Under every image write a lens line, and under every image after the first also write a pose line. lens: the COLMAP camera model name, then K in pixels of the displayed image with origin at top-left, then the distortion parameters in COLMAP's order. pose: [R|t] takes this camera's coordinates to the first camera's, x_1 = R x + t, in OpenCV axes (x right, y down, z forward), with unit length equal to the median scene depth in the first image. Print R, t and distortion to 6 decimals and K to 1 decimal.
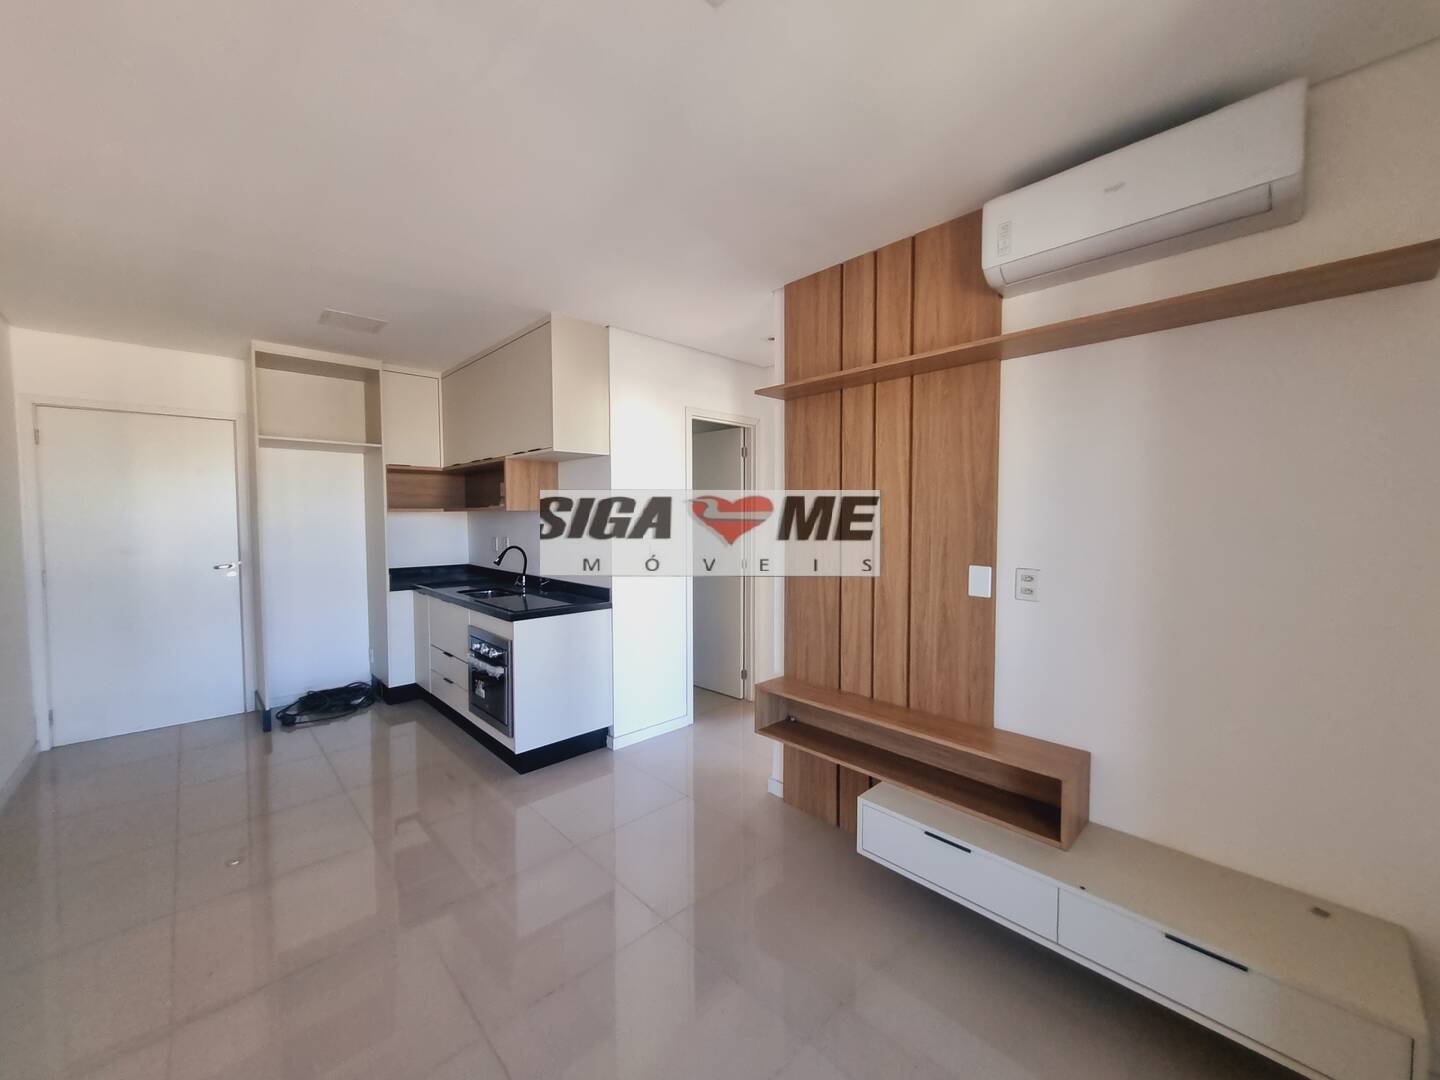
lens RADIAL K [[564.4, 0, 725.8], [0, 564.4, 541.1], [0, 0, 1]] dist [0.002360, -0.000484]
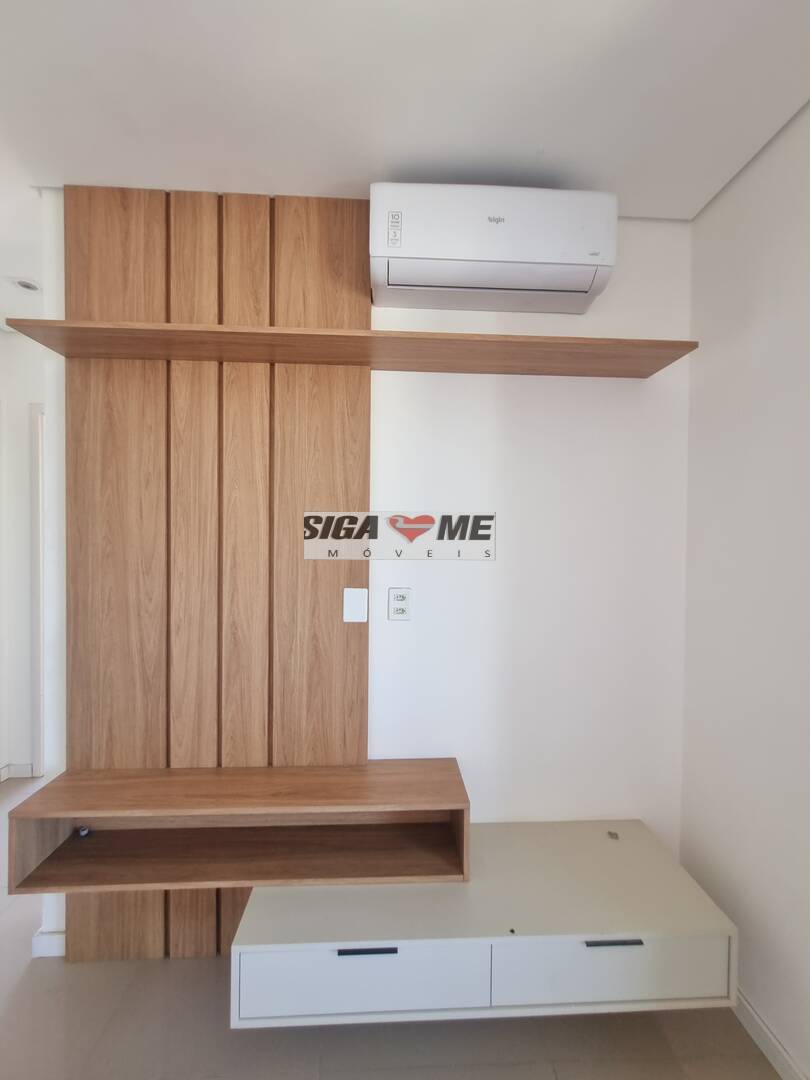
lens RADIAL K [[423.2, 0, 404.2], [0, 423.2, 541.0], [0, 0, 1]] dist [0.001372, -0.000257]
pose [[0.661331, -0.001453, 0.750093, -0.007533], [0.021931, 0.999608, -0.017399, -0.015153], [-0.749773, 0.027957, 0.661104, 0.409596]]
